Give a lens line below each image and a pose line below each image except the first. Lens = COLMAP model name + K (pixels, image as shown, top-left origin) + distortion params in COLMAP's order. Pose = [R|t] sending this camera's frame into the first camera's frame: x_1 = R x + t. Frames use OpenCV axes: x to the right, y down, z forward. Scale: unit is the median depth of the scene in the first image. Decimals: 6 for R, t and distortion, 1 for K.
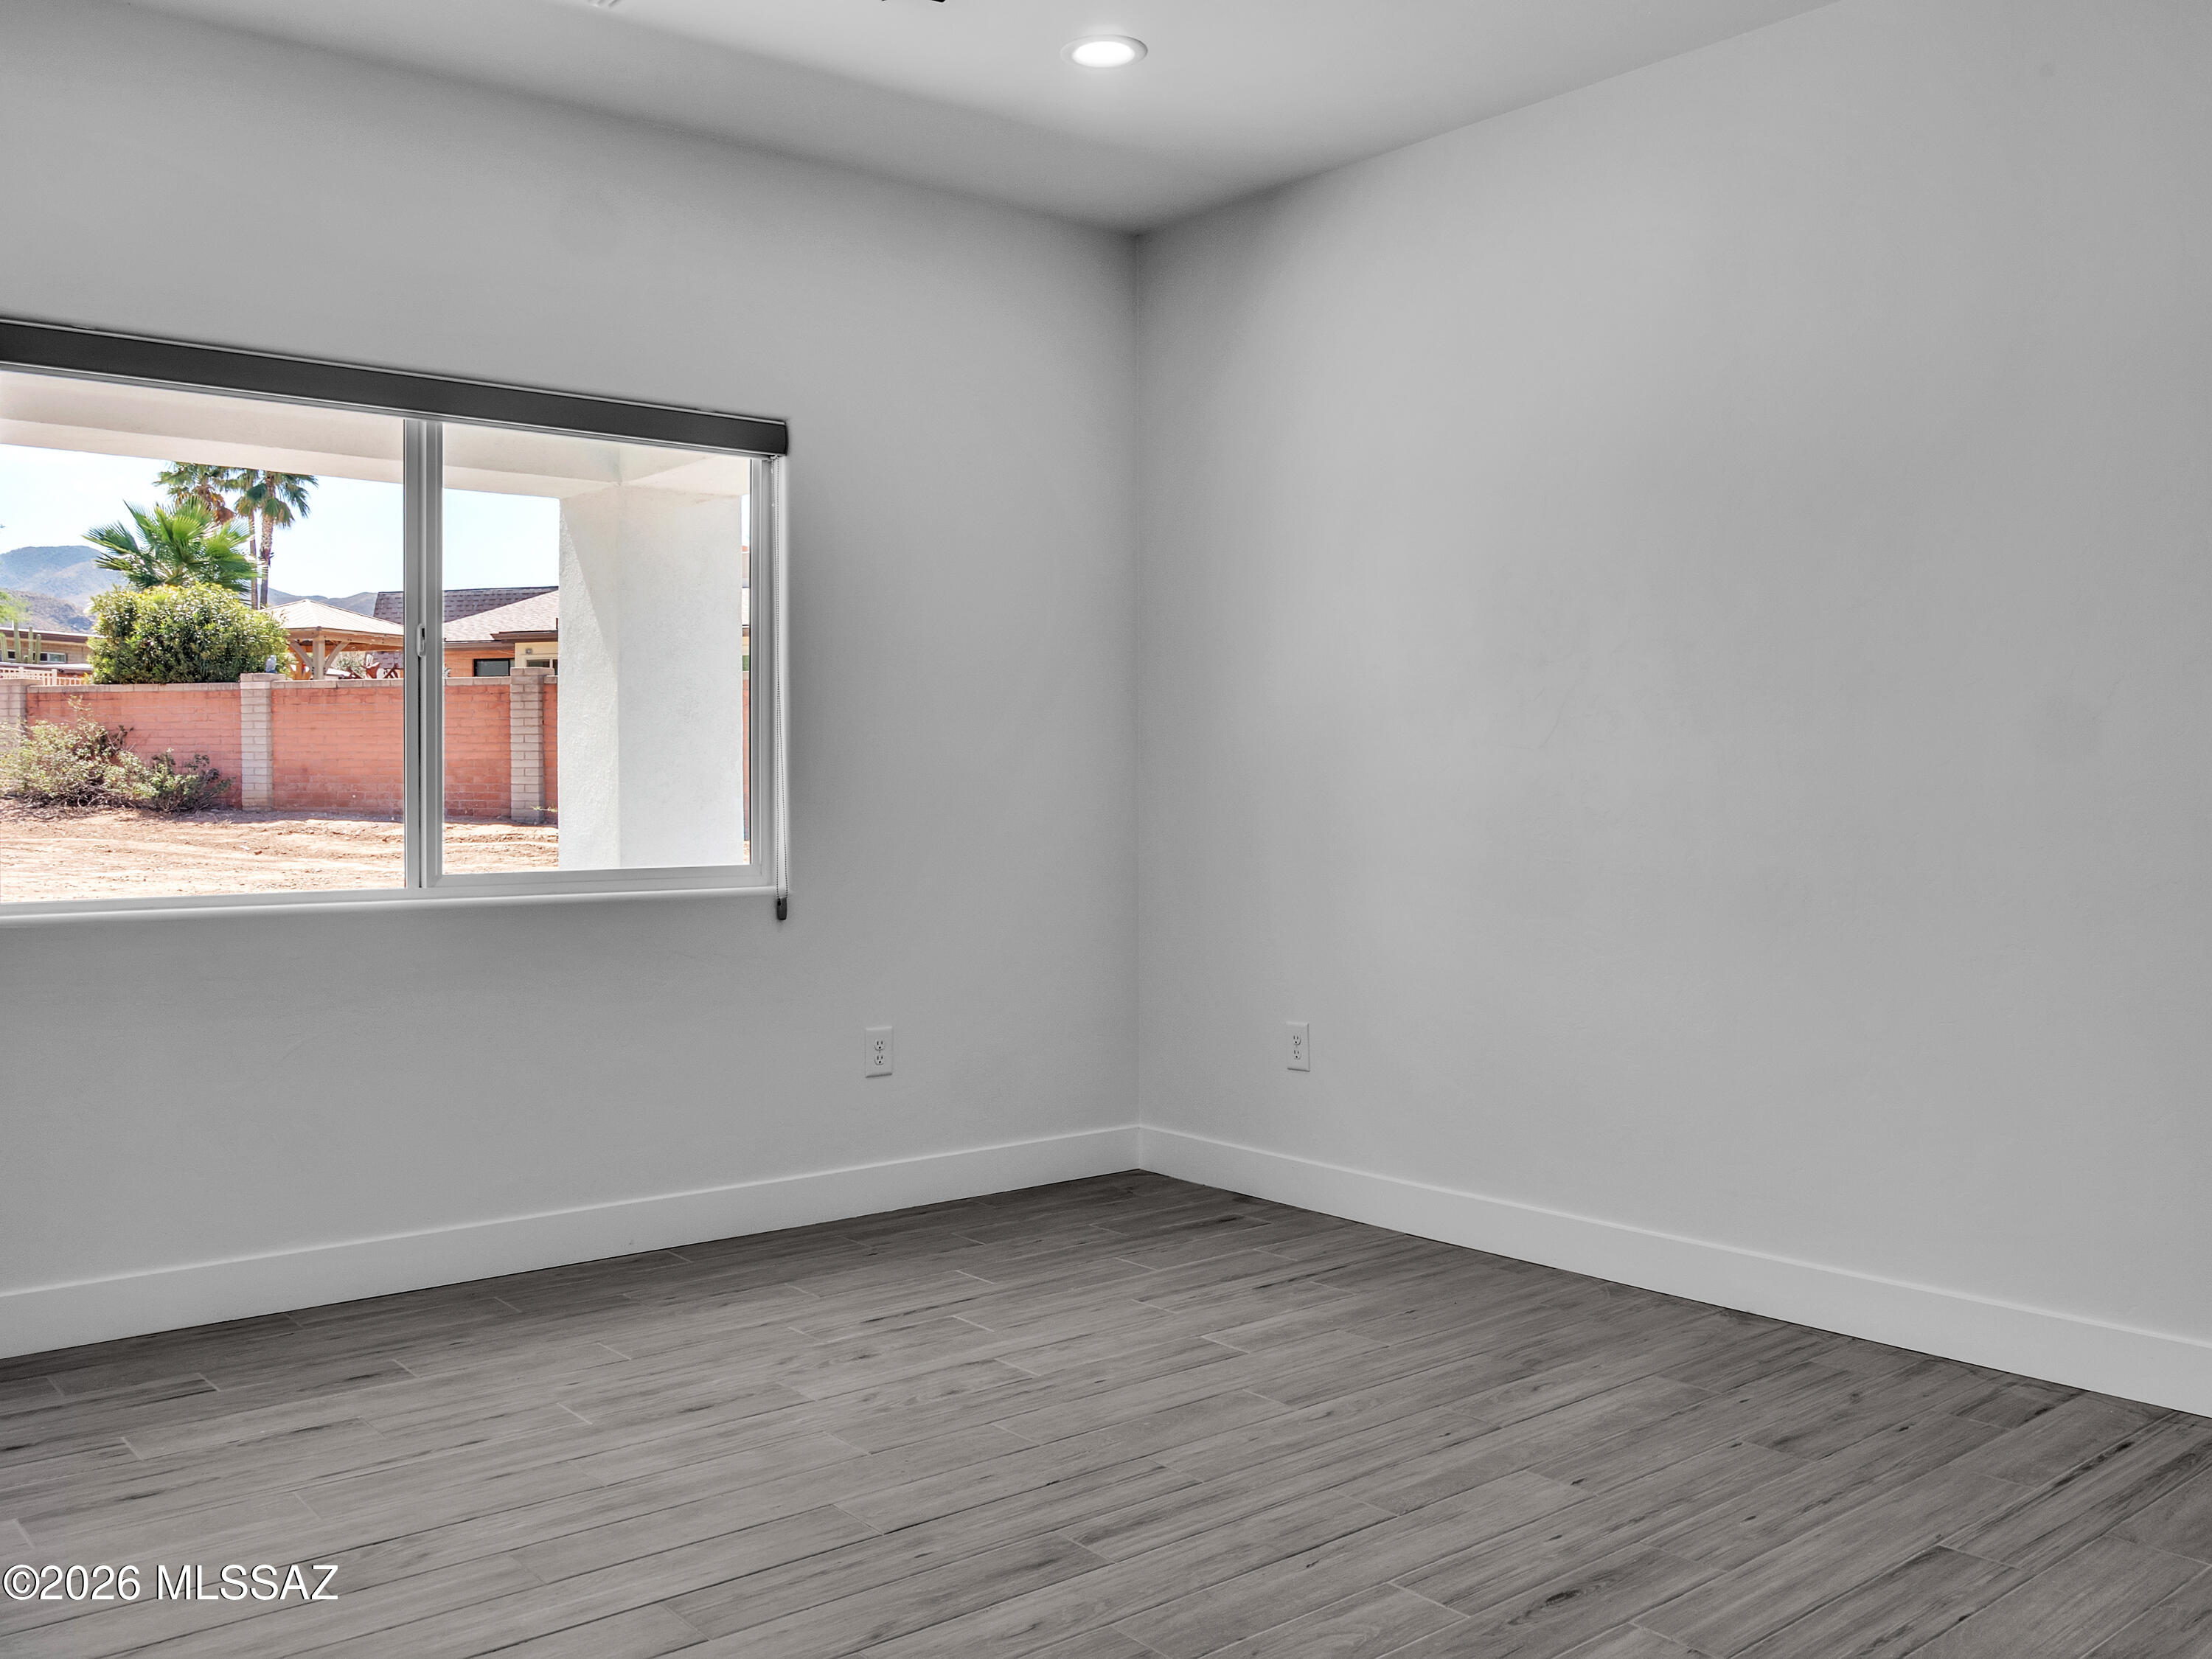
lens RADIAL K [[1972.6, 0, 1098.5], [0, 1972.6, 798.7], [0, 0, 1]] dist [-0.008890, -0.004100]
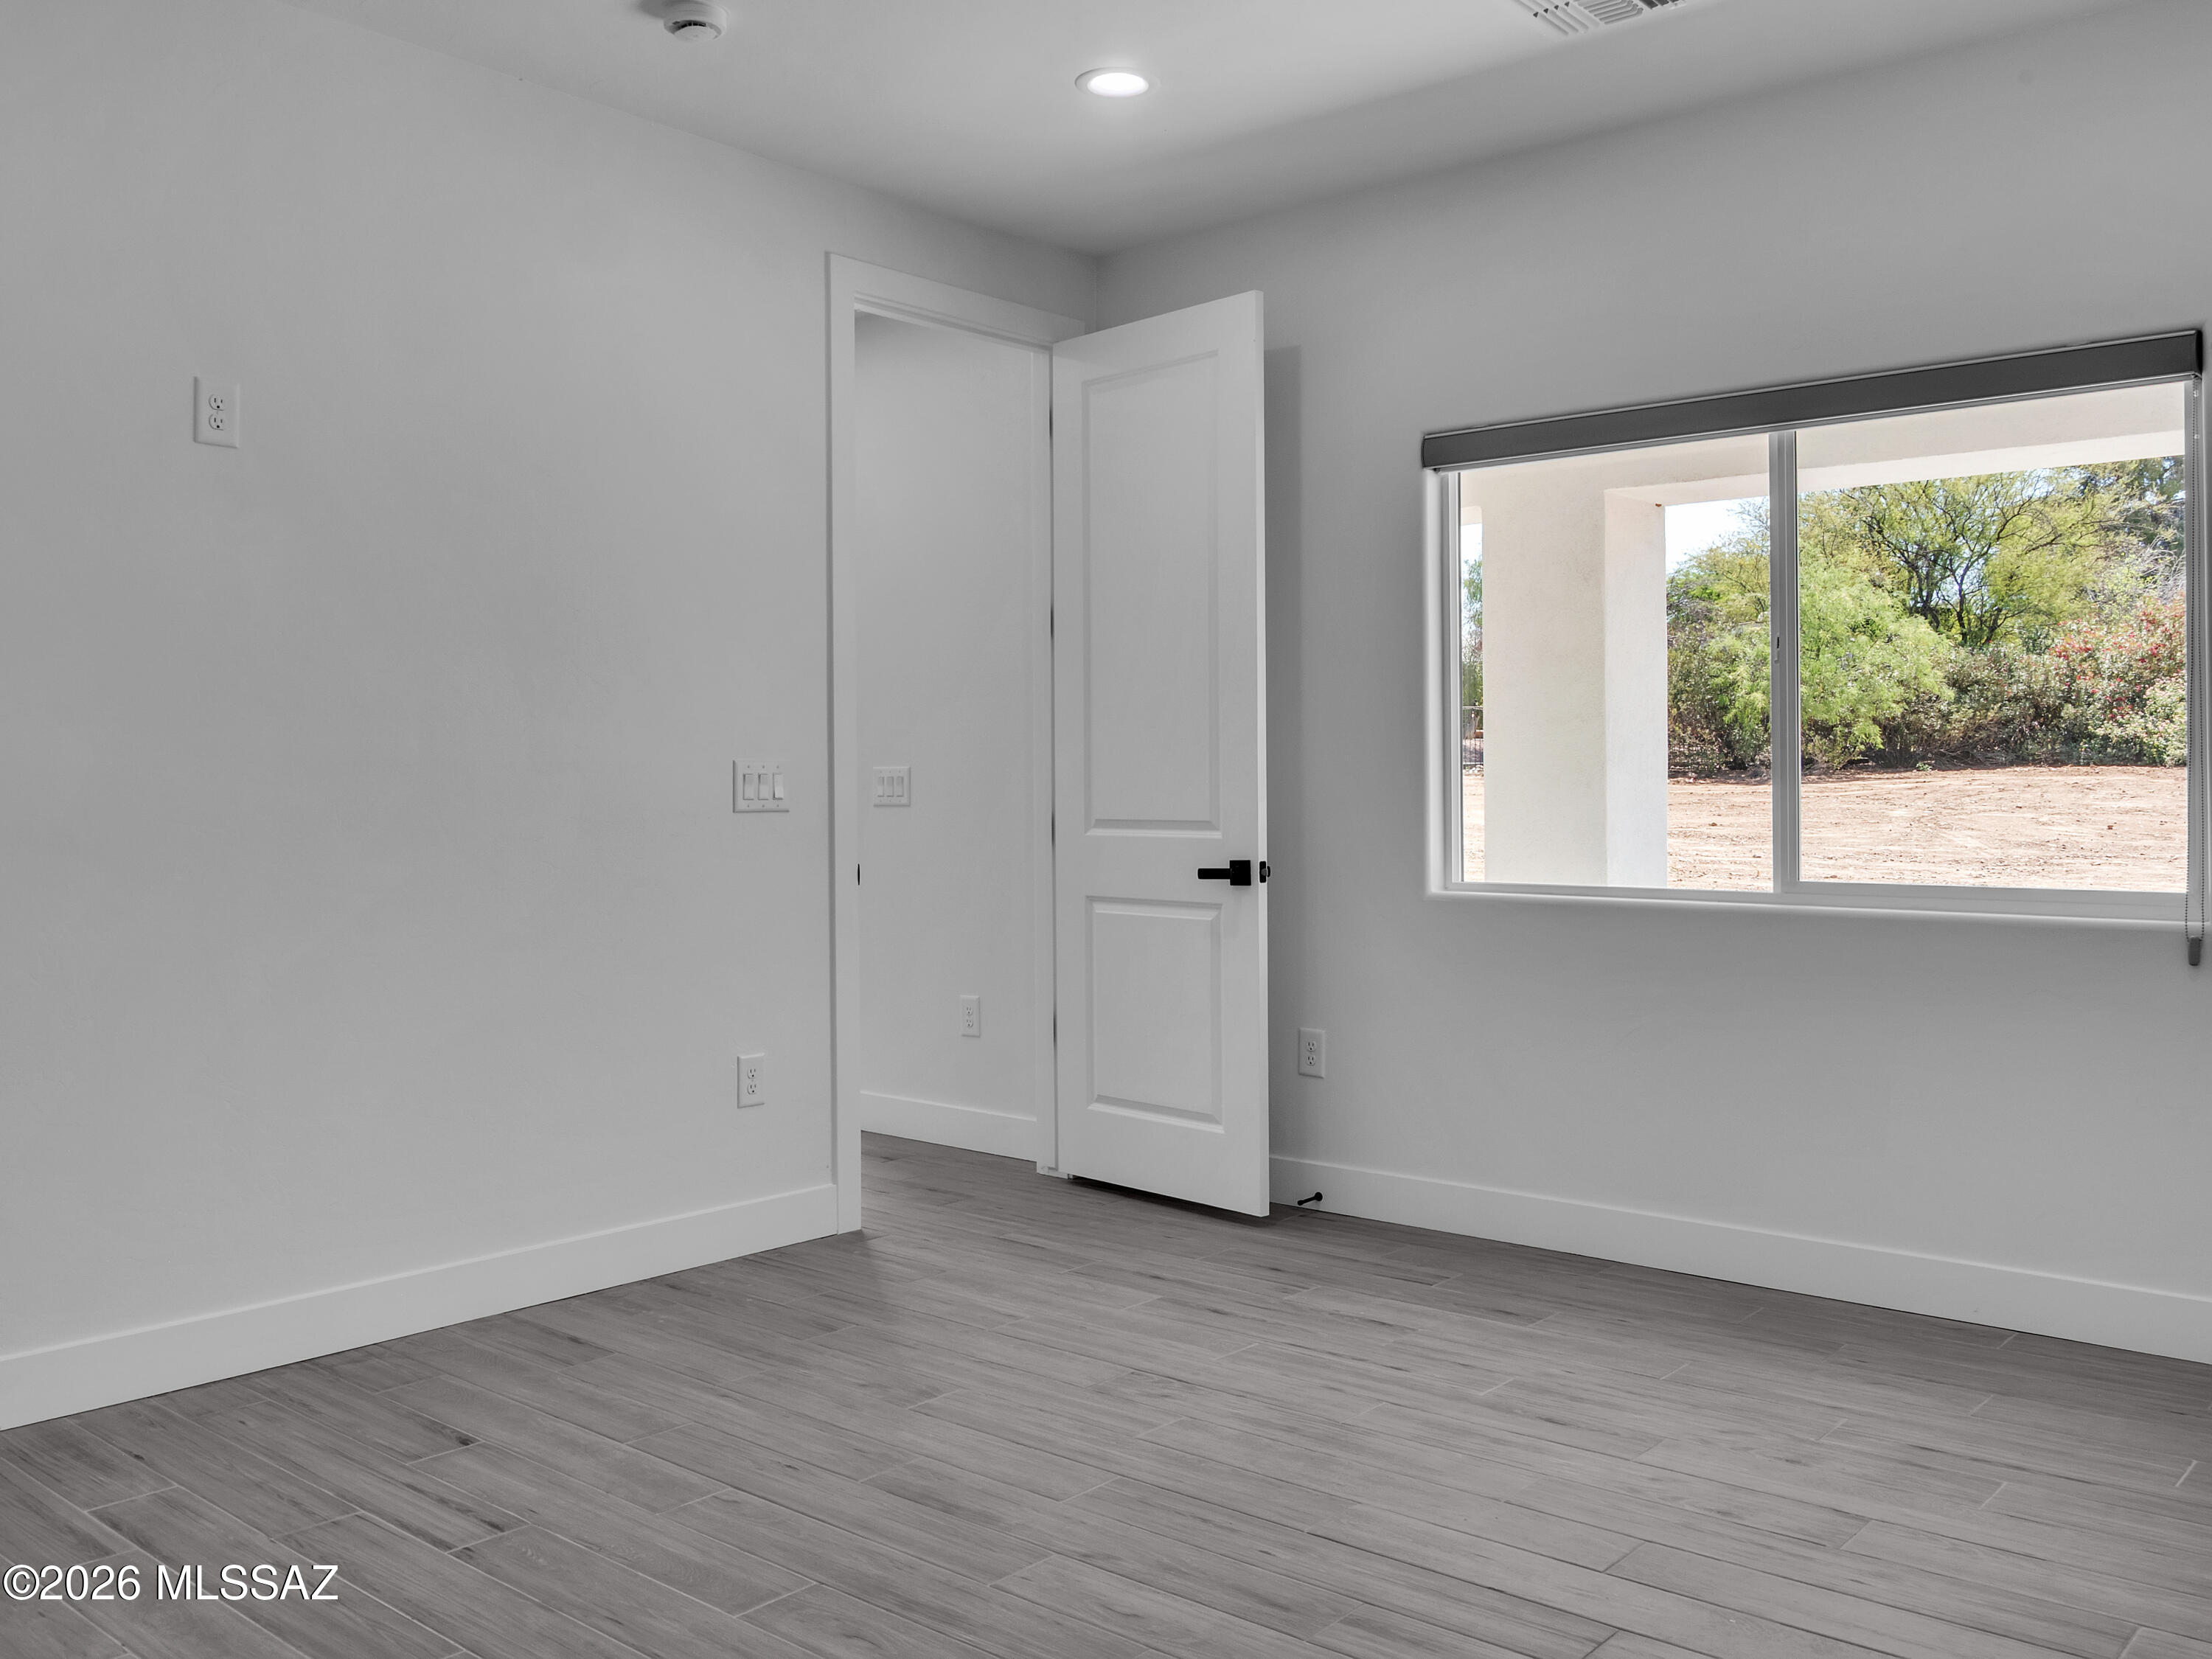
lens RADIAL K [[1924.4, 0, 1100.6], [0, 1924.4, 814.1], [0, 0, 1]] dist [-0.020256, -0.001154]
pose [[0.132971, 0.012660, -0.991039, 0.691857], [-0.002622, 0.999919, 0.012422, -0.008584], [0.991116, 0.000946, 0.132994, 0.615071]]
